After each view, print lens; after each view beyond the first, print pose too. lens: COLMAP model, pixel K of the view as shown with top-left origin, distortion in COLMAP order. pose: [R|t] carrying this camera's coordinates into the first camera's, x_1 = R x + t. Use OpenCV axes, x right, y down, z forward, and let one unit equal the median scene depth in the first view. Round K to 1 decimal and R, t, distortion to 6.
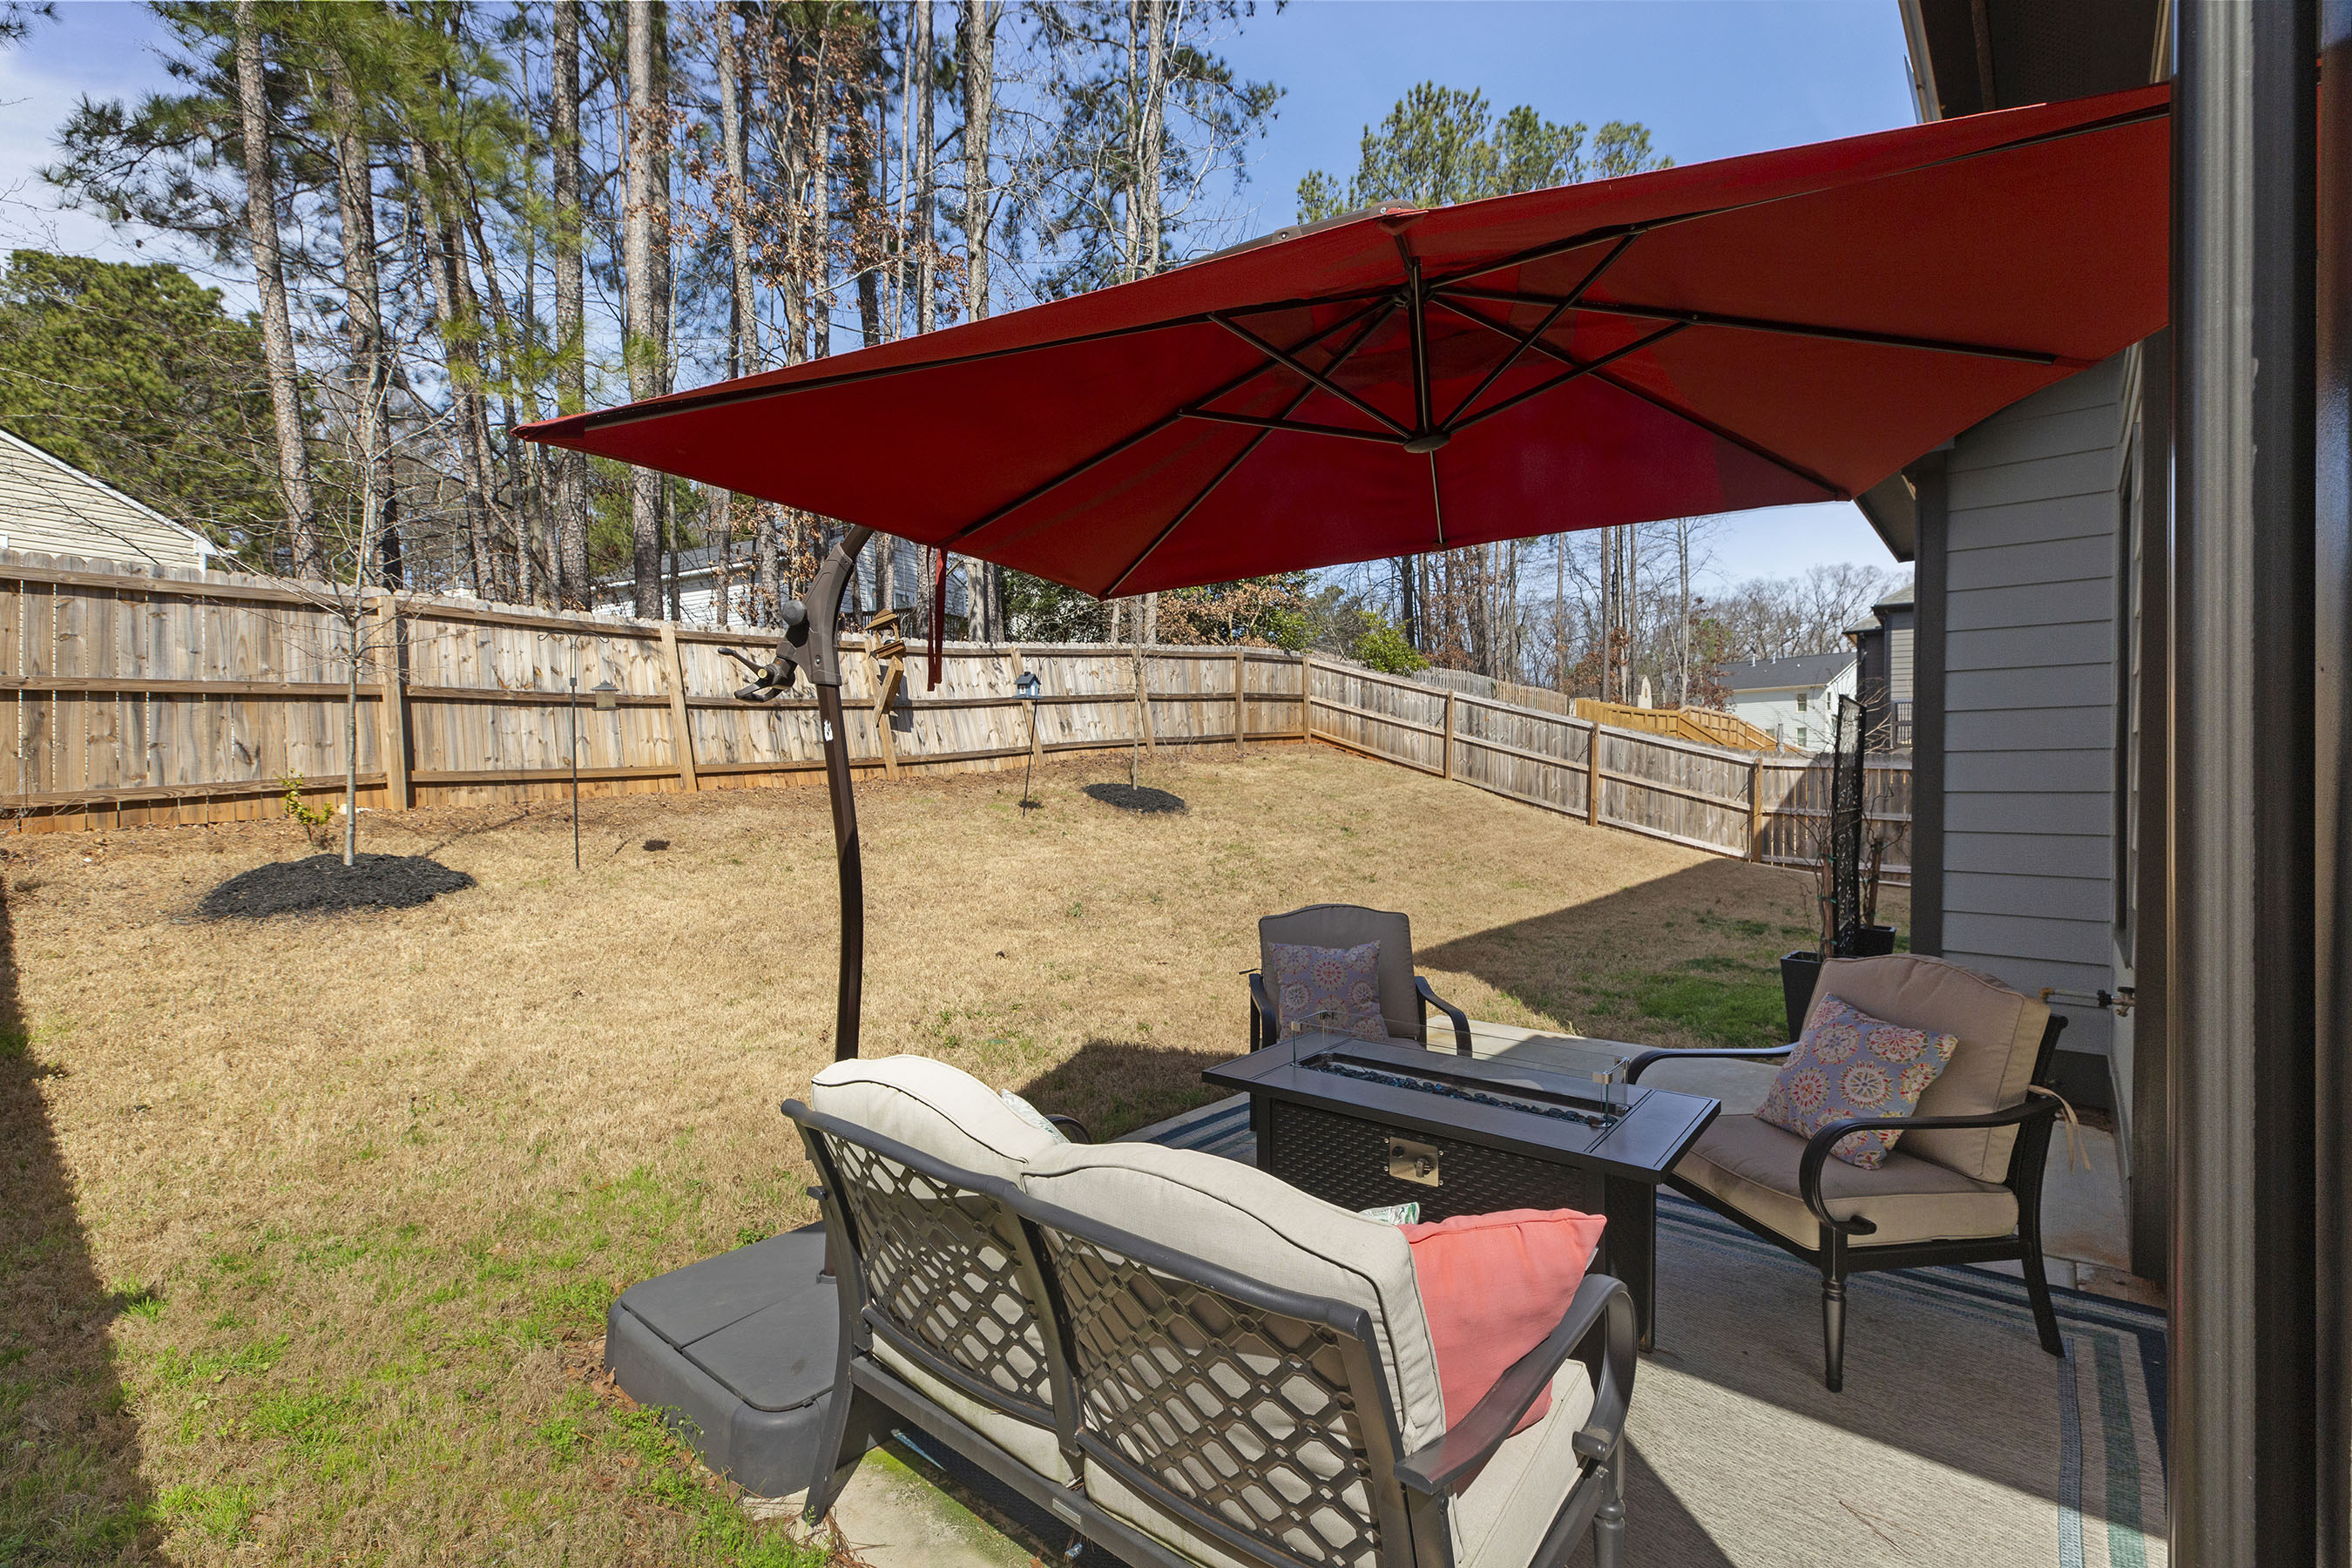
lens RADIAL K [[1057.2, 0, 1160.6], [0, 1057.2, 782.6], [0, 0, 1]] dist [0.005778, 0.000718]
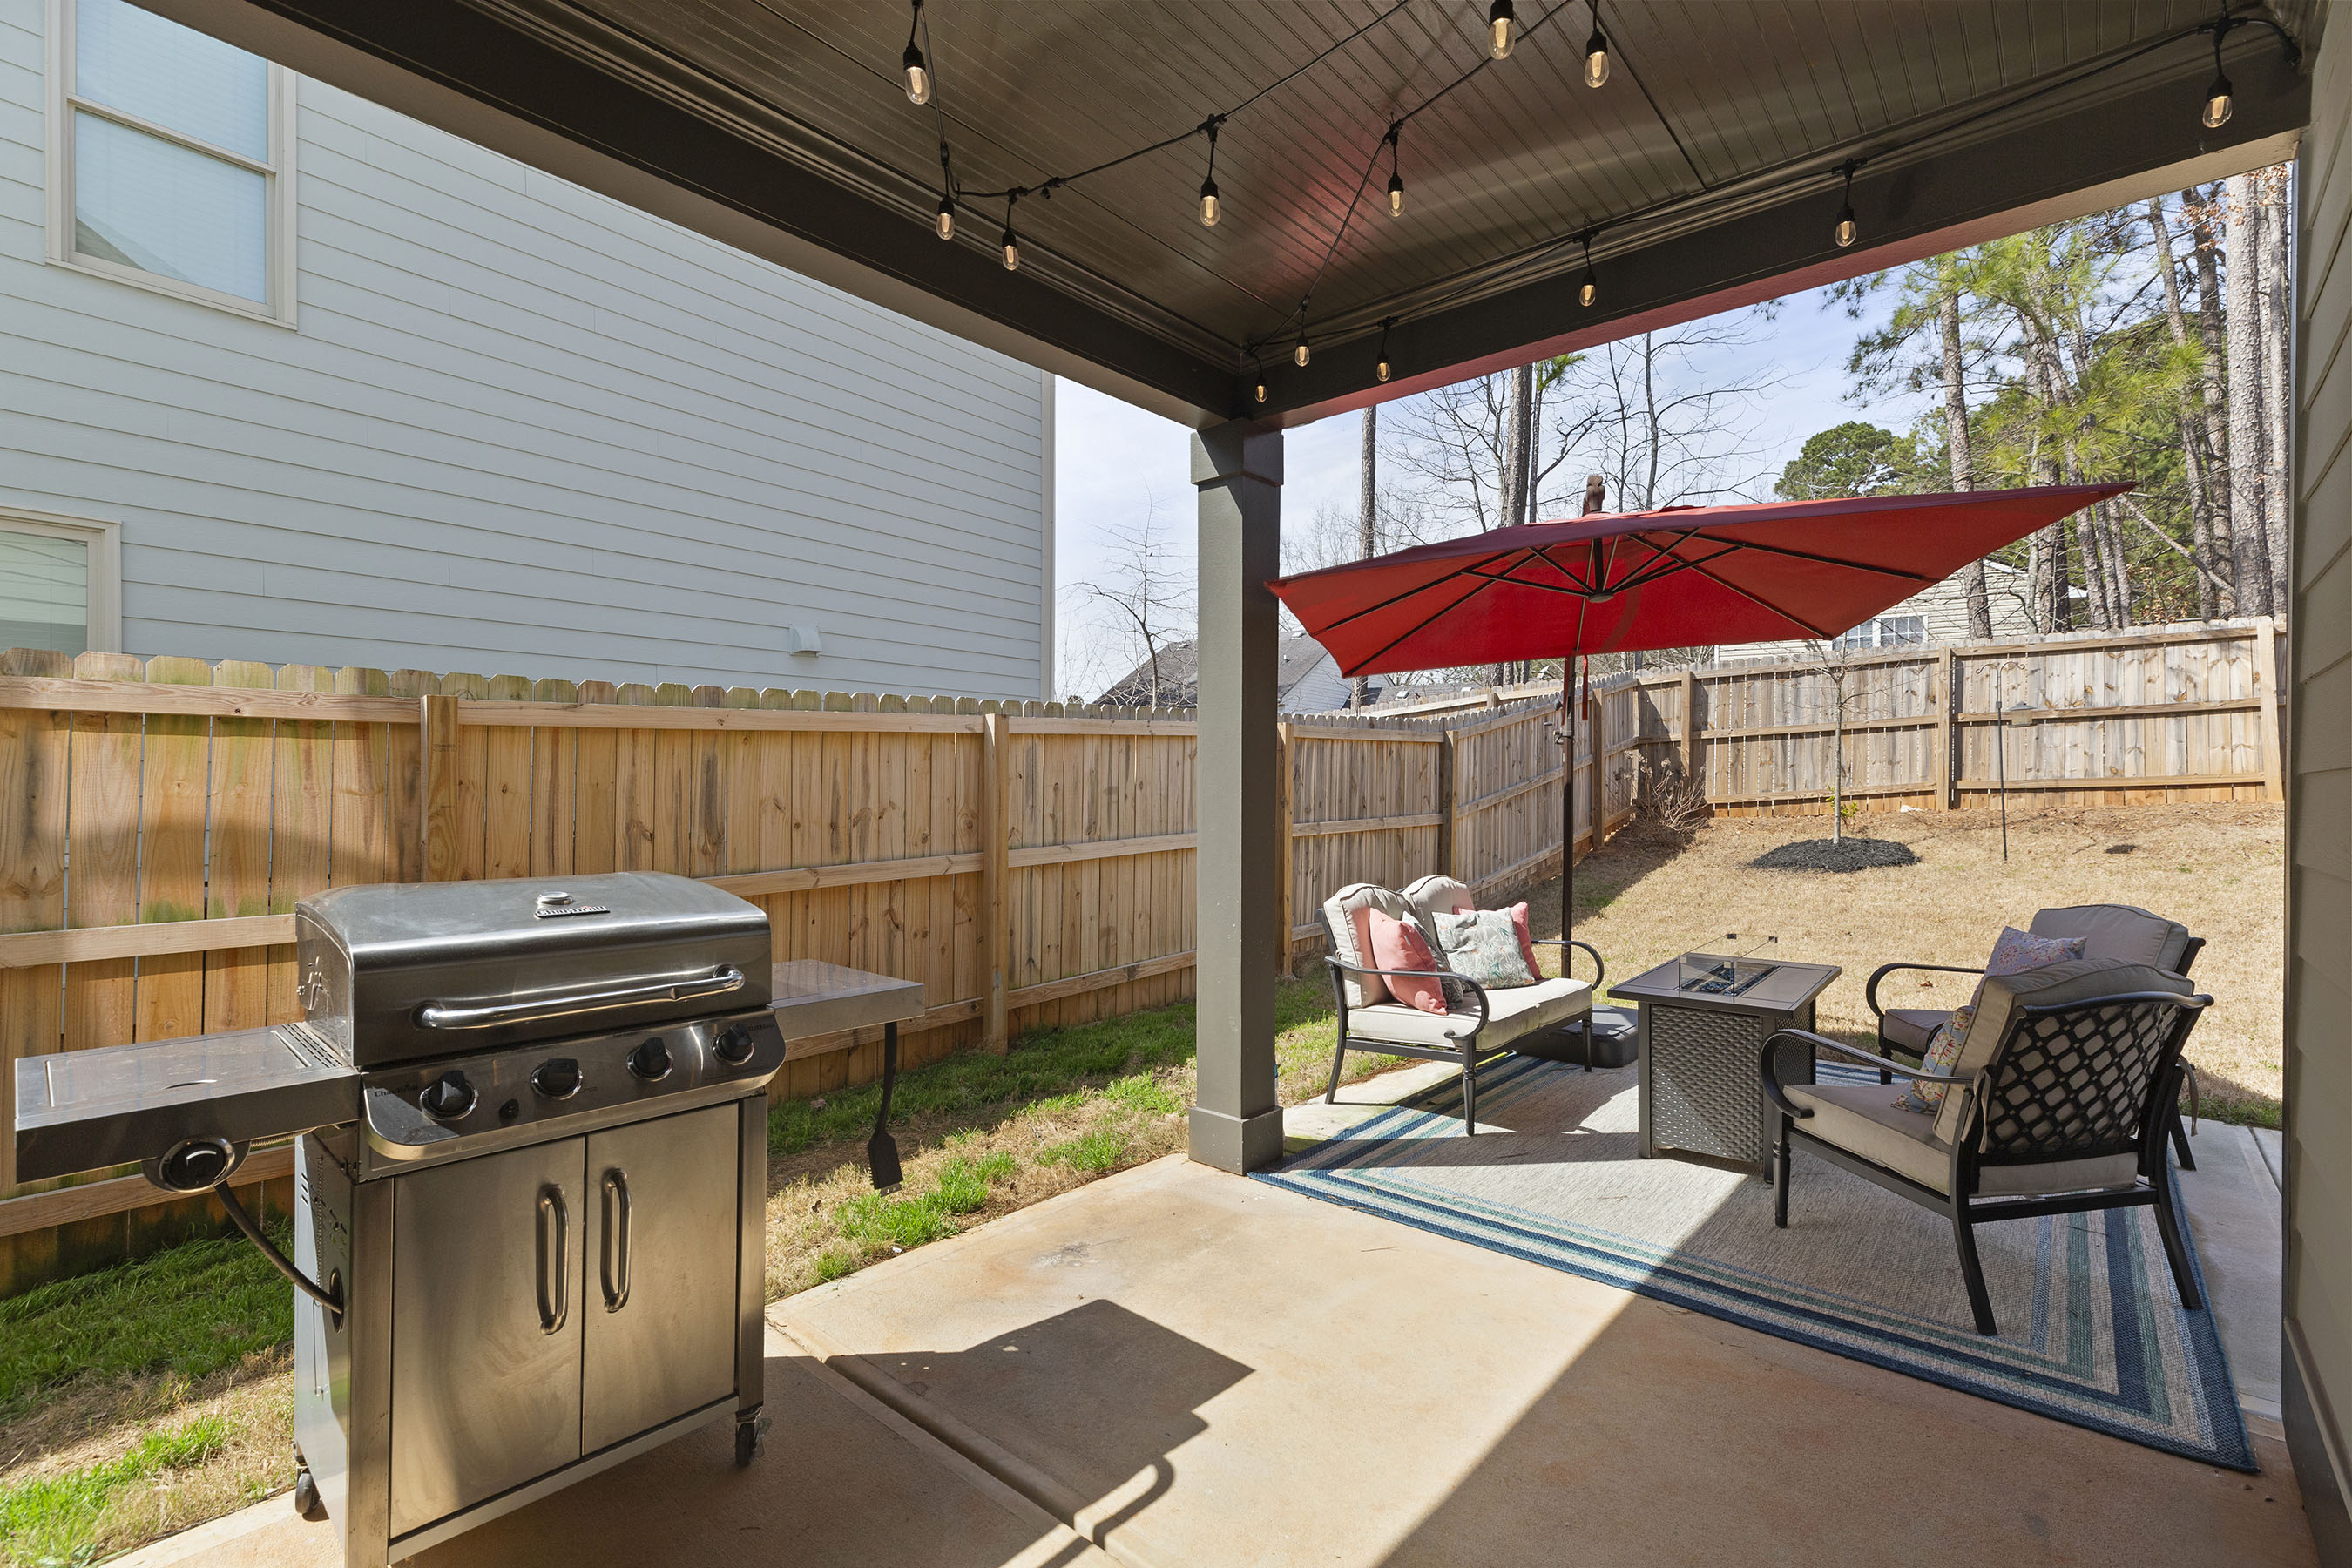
lens RADIAL K [[1057.2, 0, 1168.1], [0, 1057.2, 779.9], [0, 0, 1]] dist [0.005778, 0.000718]
pose [[-0.022316, -0.010680, -0.999694, 0.555041], [-0.007796, 0.999914, -0.010508, 0.008409], [0.999721, 0.007559, -0.022398, 0.072379]]
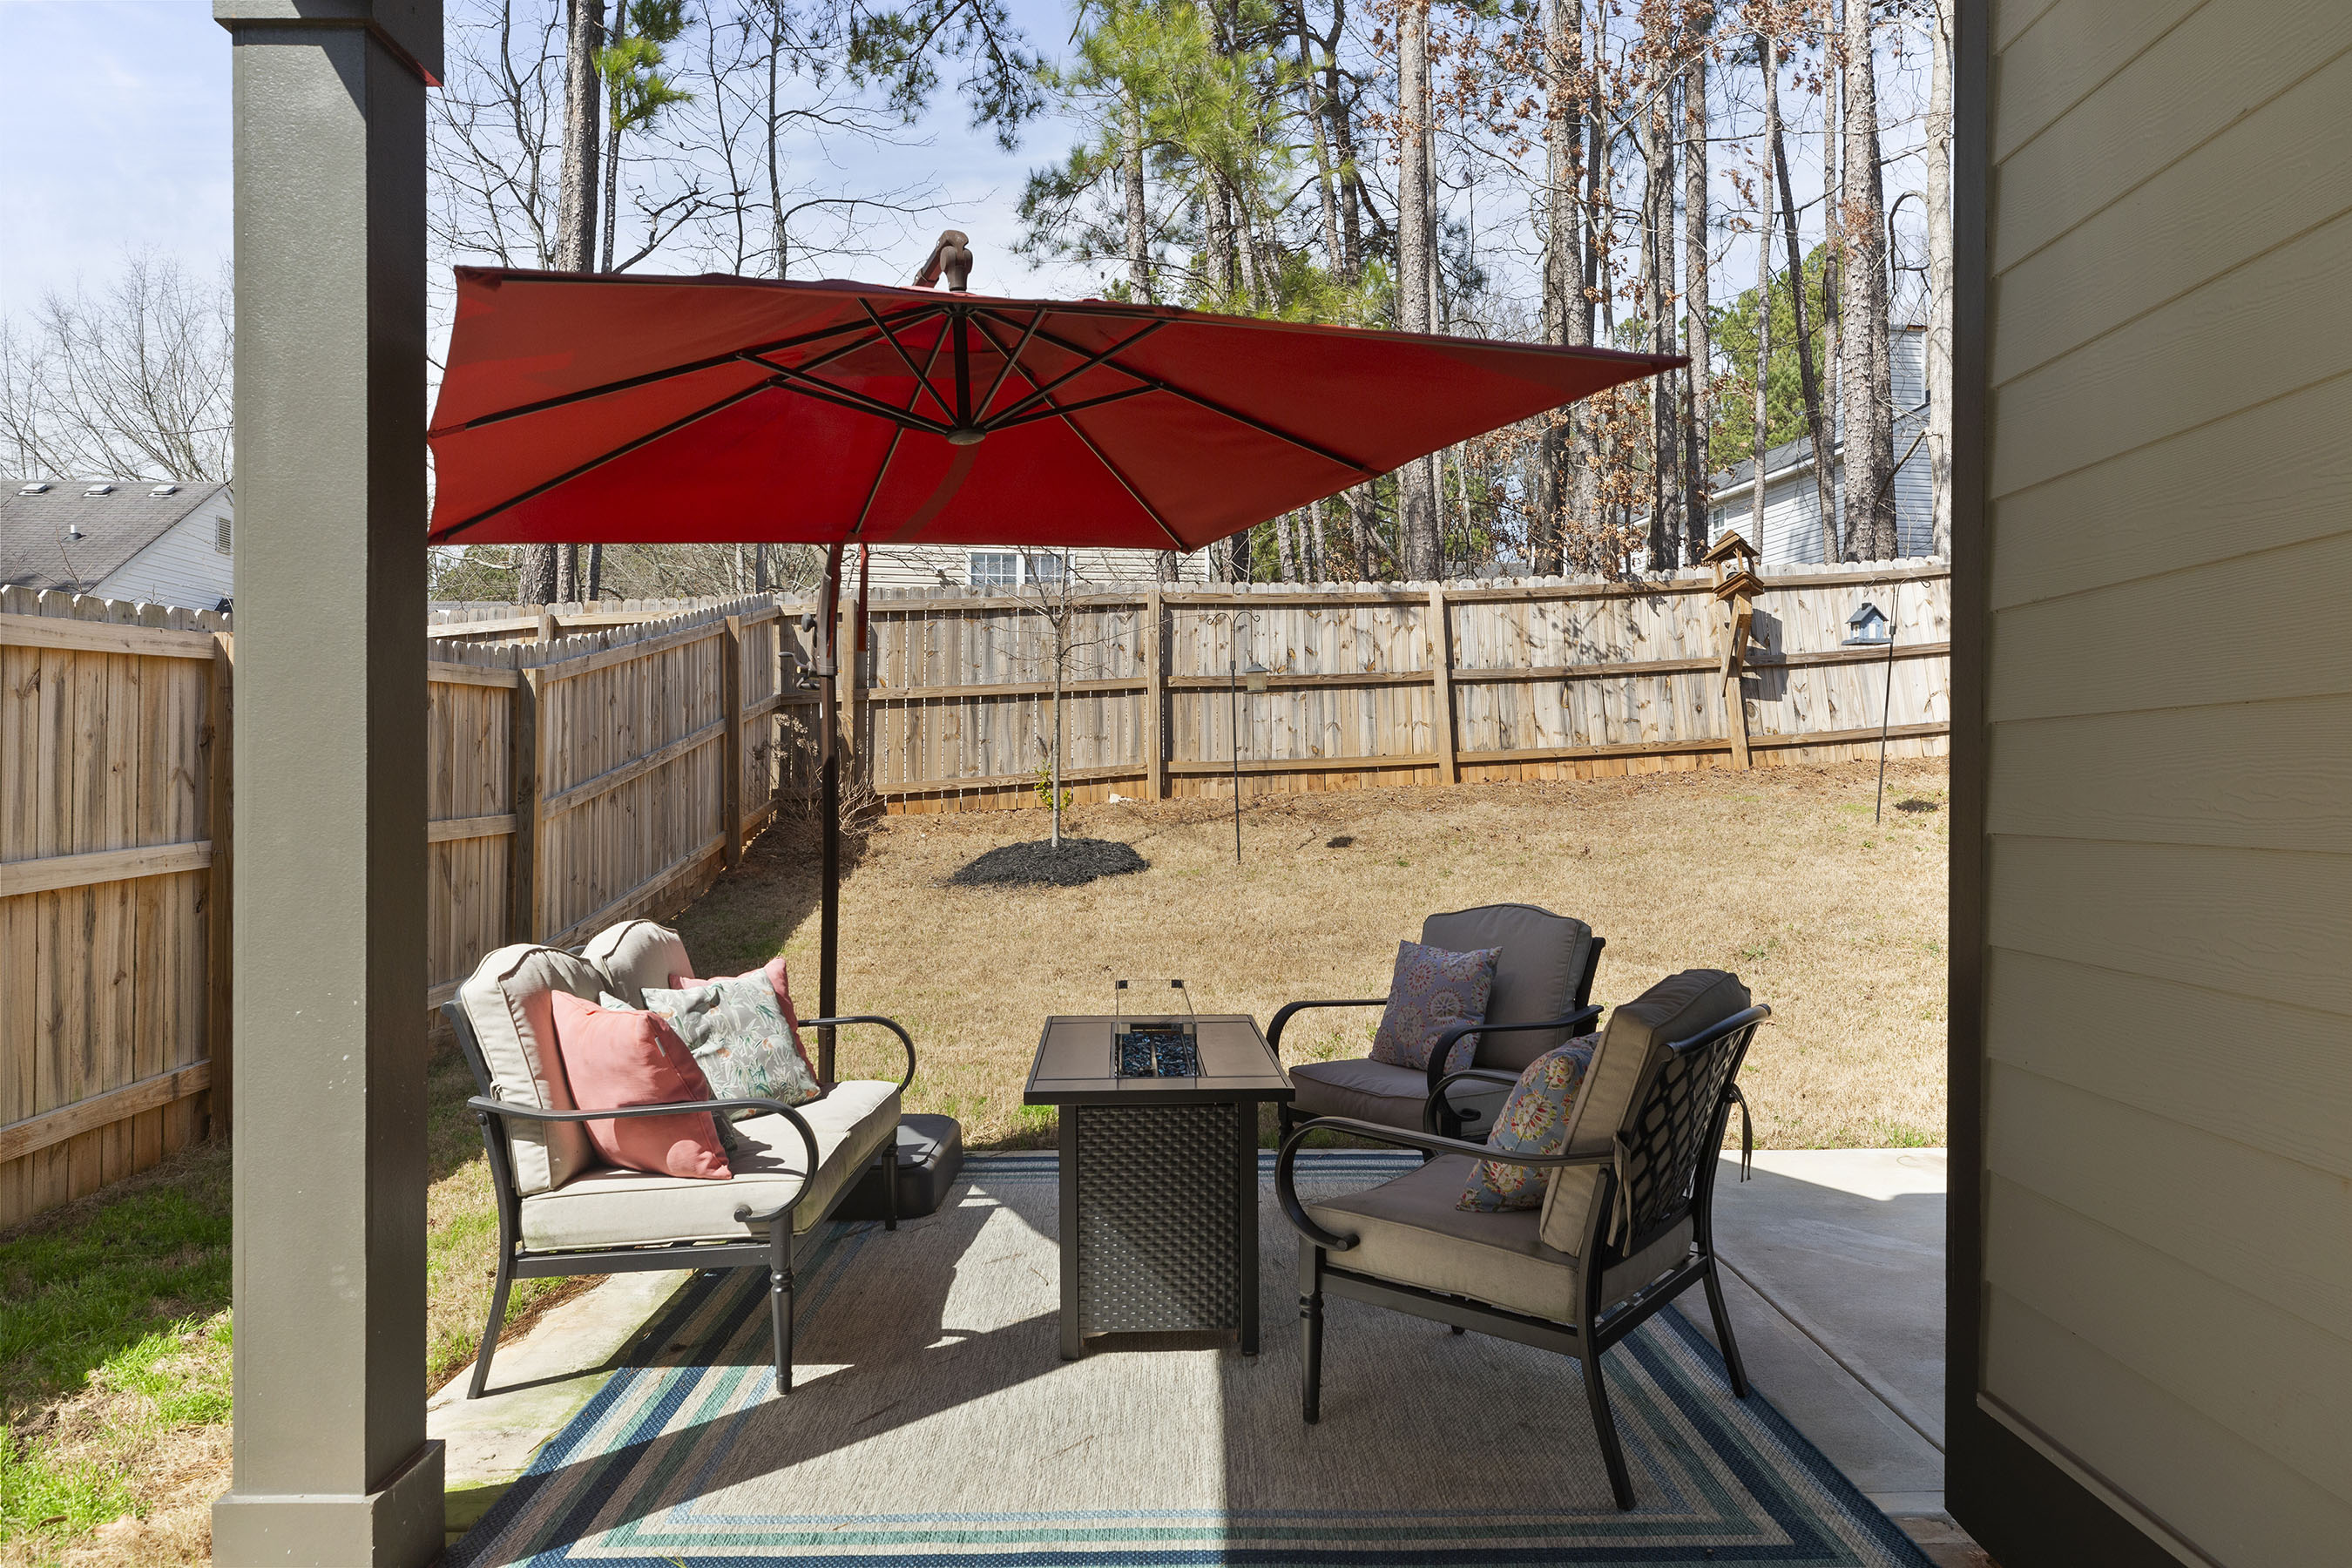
lens RADIAL K [[1622.9, 0, 1178.4], [0, 1622.9, 778.1], [0, 0, 1]] dist [0.006652, 0.005674]
pose [[0.645925, -0.005607, -0.763381, 0.440174], [-0.000503, 0.999970, -0.007770, 0.015244], [0.763401, 0.005402, 0.645902, 0.015421]]
